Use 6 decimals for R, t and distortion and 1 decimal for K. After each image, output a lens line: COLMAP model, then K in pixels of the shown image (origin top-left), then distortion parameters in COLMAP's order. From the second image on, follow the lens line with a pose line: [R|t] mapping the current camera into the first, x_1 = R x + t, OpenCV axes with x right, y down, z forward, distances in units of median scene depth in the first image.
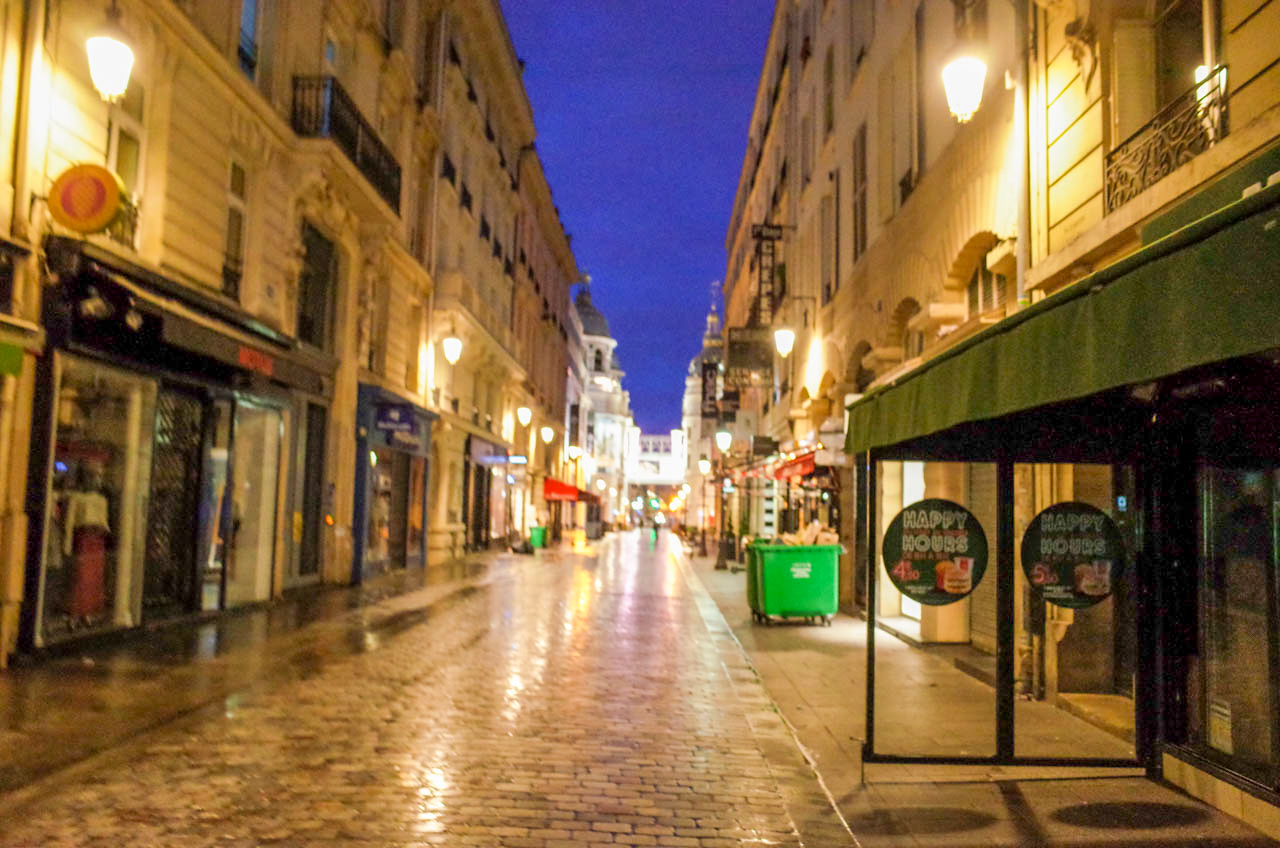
lens RADIAL K [[1020.0, 0, 638.3], [0, 1020.0, 427.5], [0, 0, 1]] dist [-0.003313, 0.010834]
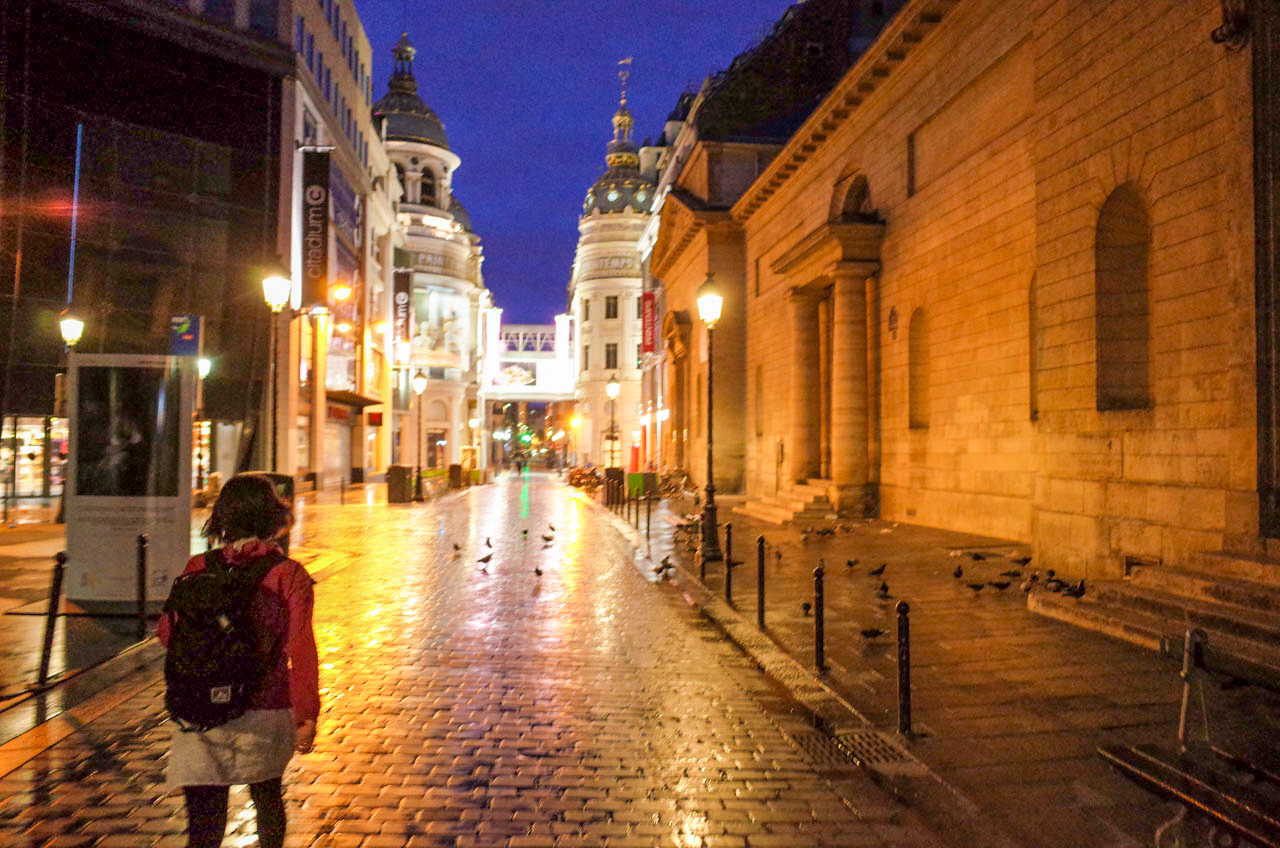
lens RADIAL K [[1020.0, 0, 635.6], [0, 1020.0, 418.8], [0, 0, 1]] dist [-0.003313, 0.010834]
pose [[0.991950, -0.018075, 0.125336, 0.002939], [0.011341, 0.998464, 0.054234, 0.035572], [-0.126124, -0.052376, 0.990631, 0.392883]]
